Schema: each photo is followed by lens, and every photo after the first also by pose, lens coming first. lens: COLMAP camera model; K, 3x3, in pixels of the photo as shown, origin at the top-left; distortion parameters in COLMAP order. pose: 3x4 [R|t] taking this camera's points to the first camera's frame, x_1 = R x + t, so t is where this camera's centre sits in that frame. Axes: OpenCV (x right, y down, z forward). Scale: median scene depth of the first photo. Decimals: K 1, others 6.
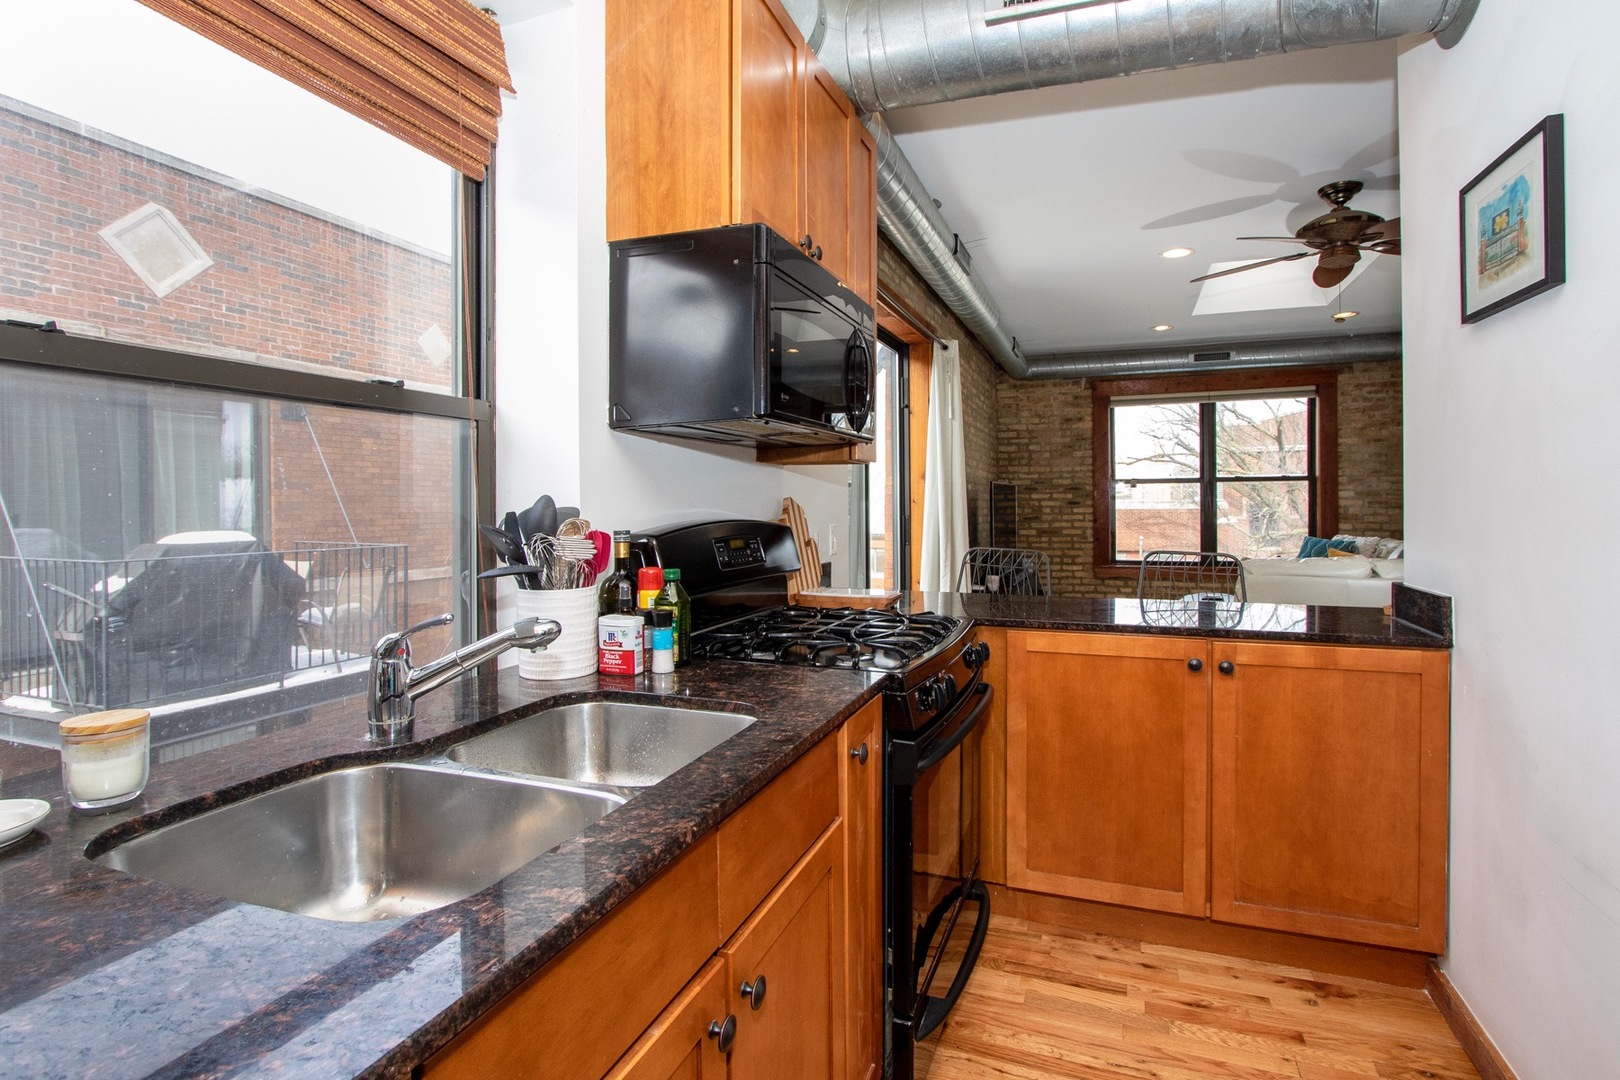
lens RADIAL K [[771.4, 0, 815.1], [0, 771.4, 513.7], [0, 0, 1]] dist [-0.012843, 0.000189]
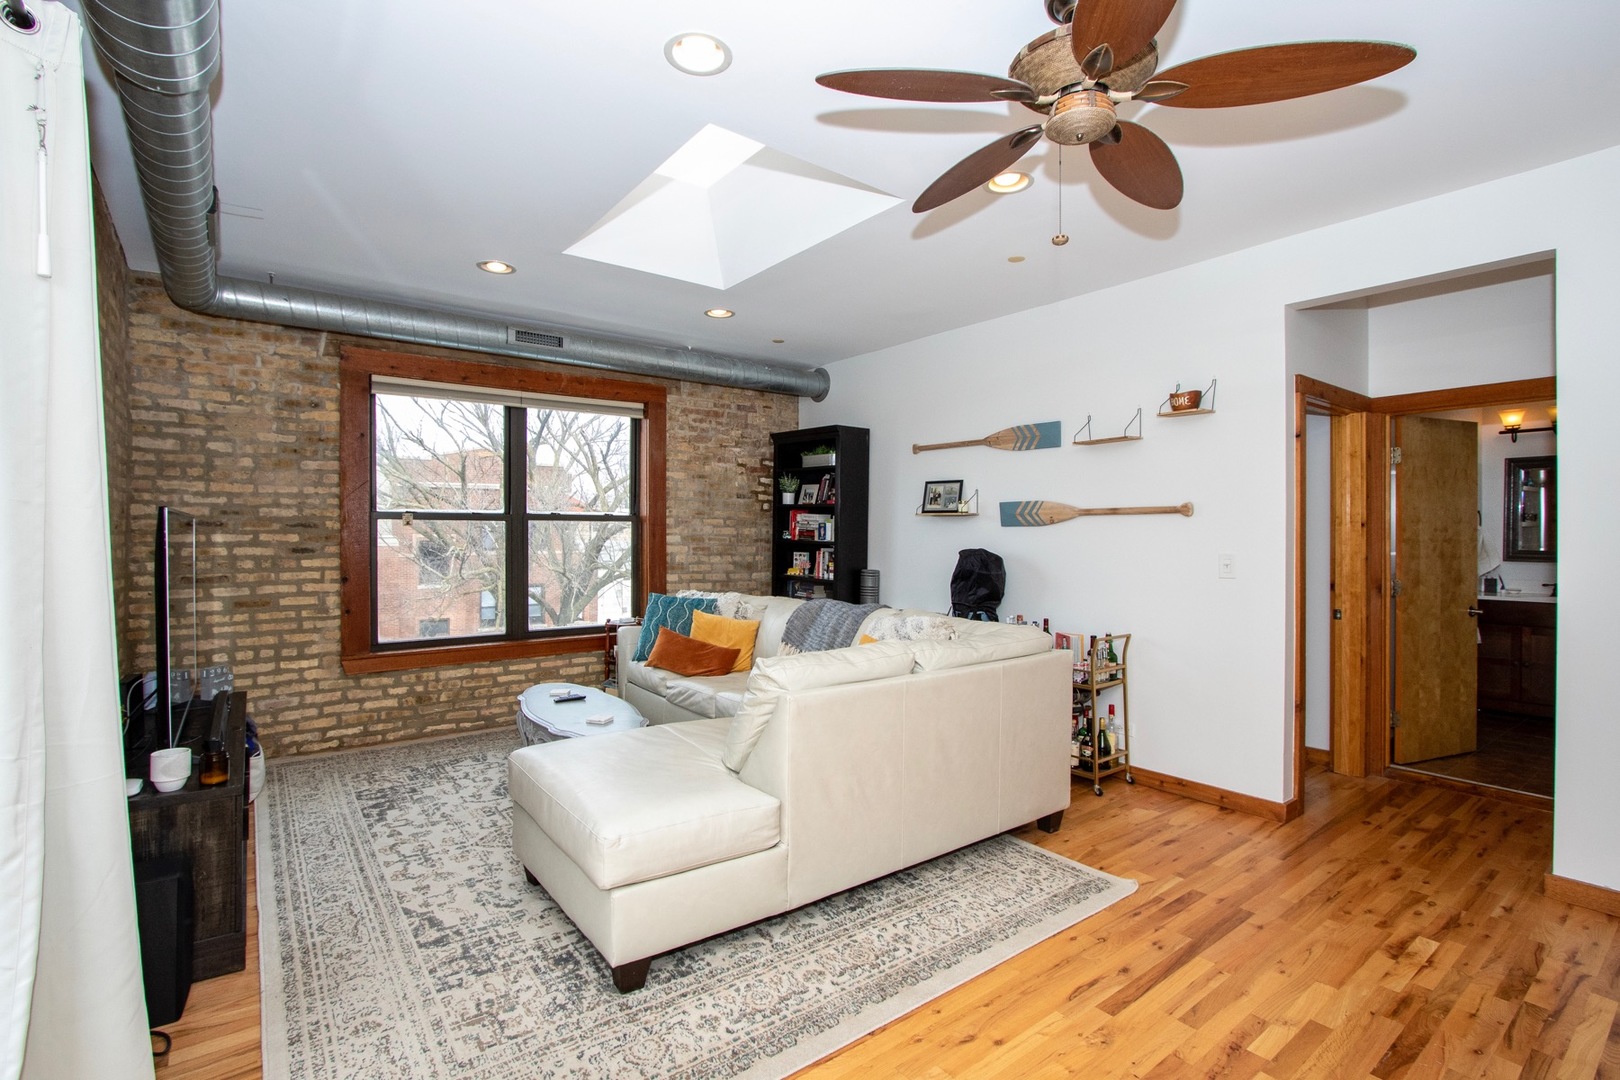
lens RADIAL K [[775.5, 0, 814.7], [0, 775.5, 536.8], [0, 0, 1]] dist [-0.003832, -0.000341]
pose [[0.556708, 0.007423, 0.830675, 0.077952], [0.004388, 0.999920, -0.011877, -0.017017], [-0.830697, 0.010257, 0.556631, 0.402728]]
